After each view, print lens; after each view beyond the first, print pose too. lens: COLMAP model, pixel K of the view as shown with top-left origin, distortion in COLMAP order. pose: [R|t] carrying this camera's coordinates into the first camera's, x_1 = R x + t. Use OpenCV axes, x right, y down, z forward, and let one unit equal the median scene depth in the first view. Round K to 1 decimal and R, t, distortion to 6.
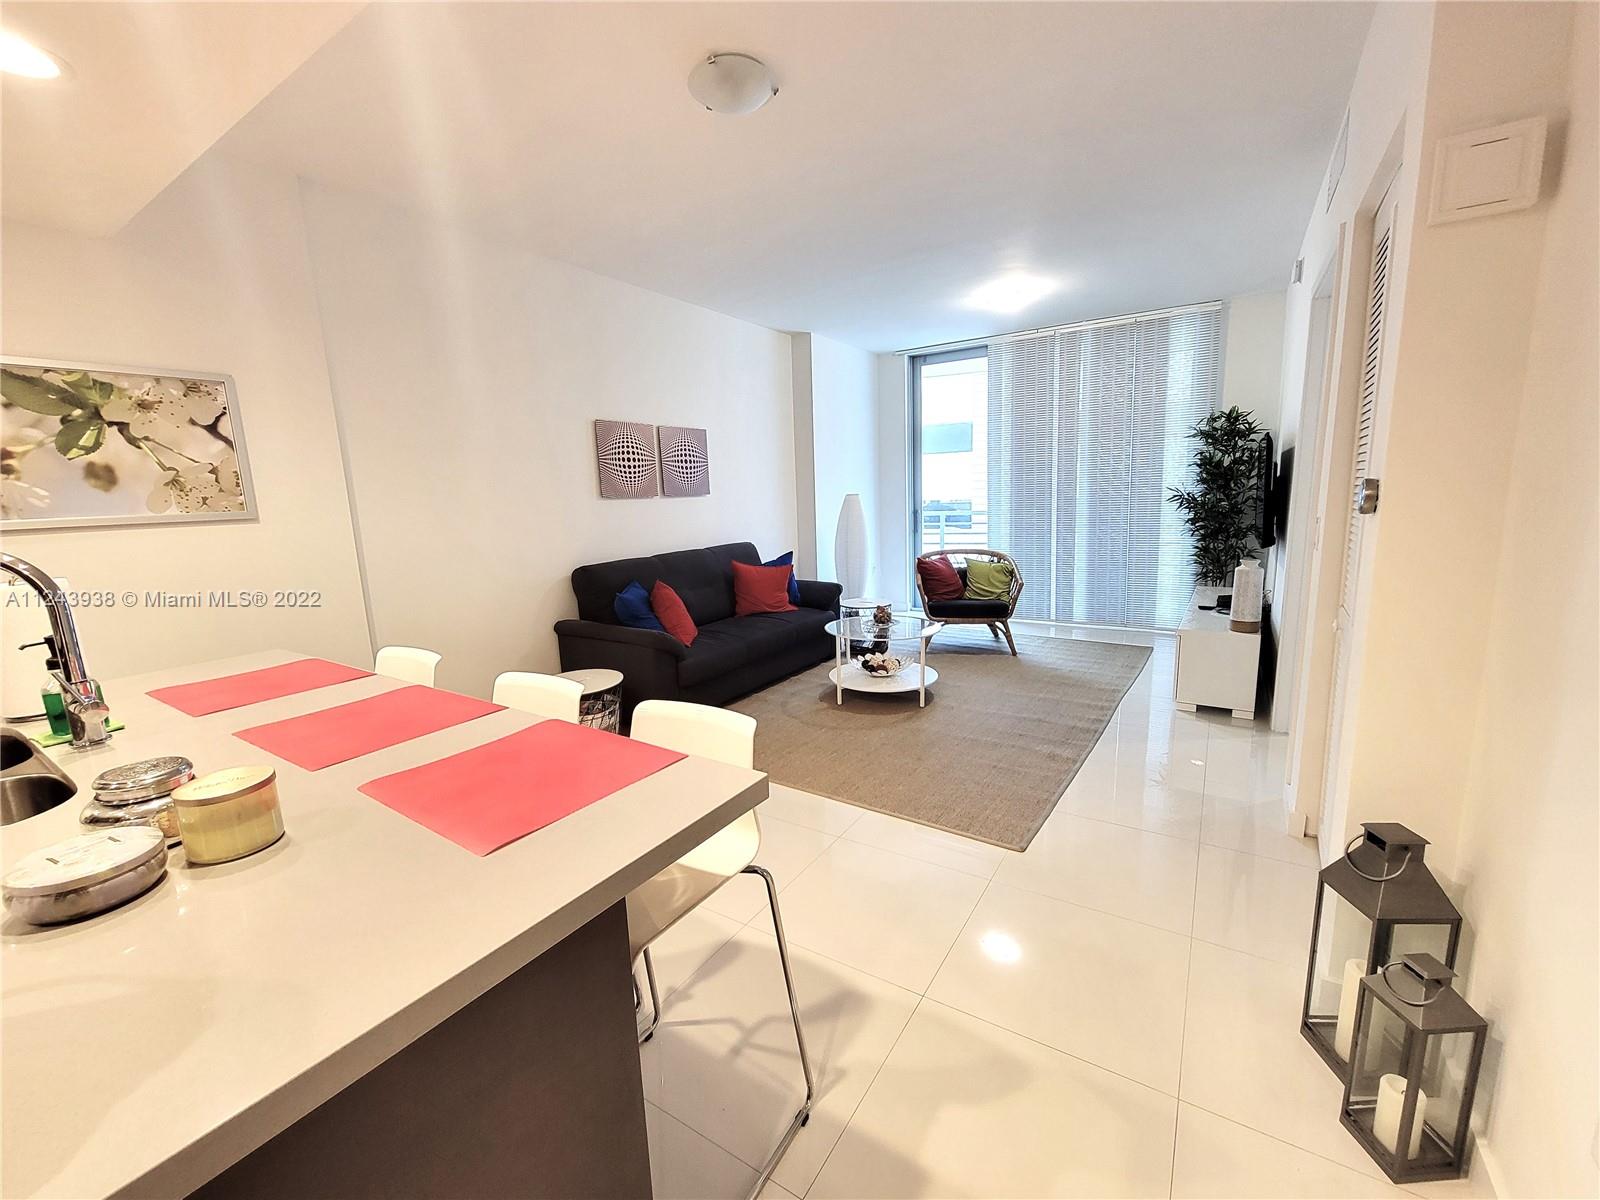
lens RADIAL K [[655.7, 0, 800.8], [0, 655.7, 606.1], [0, 0, 1]] dist [0.000144, -0.000006]
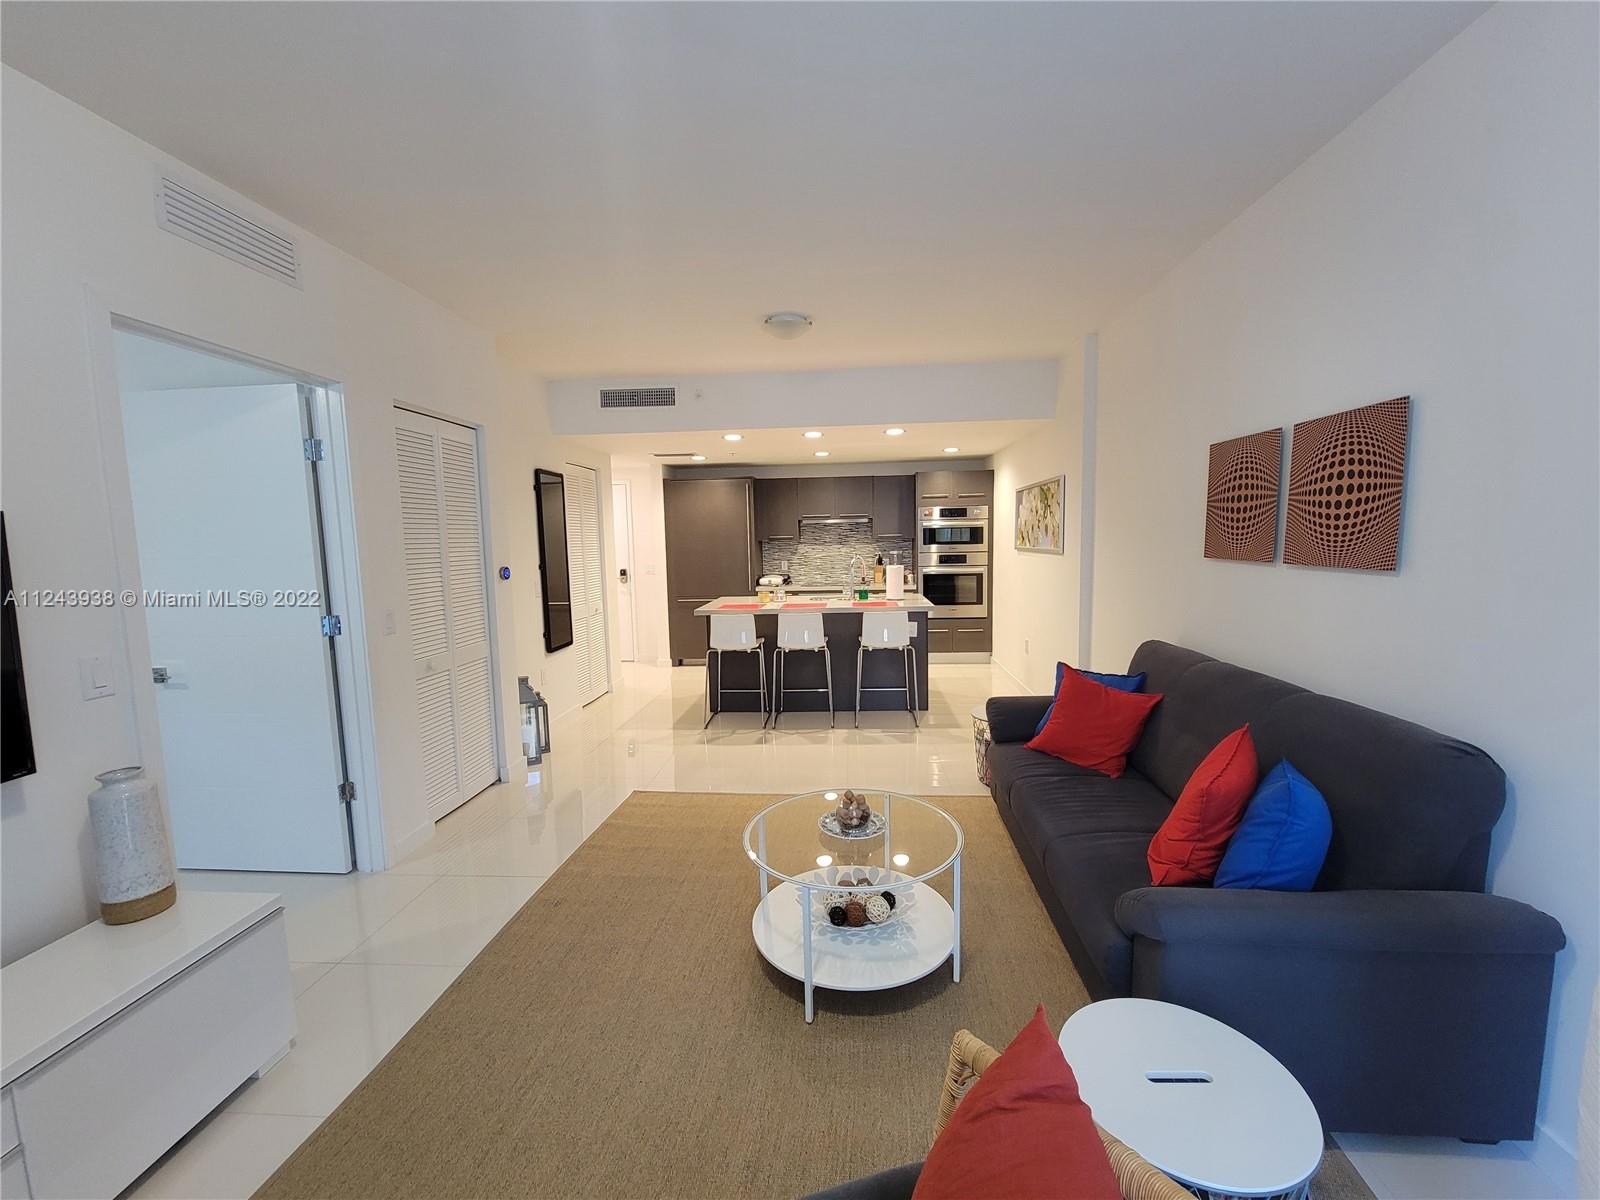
lens RADIAL K [[655.7, 0, 795.3], [0, 655.7, 600.6], [0, 0, 1]] dist [0.000144, -0.000006]
pose [[-0.871329, 0.105672, -0.479186, 0.380278], [-0.032933, 0.961742, 0.271972, -0.272177], [0.489593, 0.252758, -0.834513, 1.273744]]
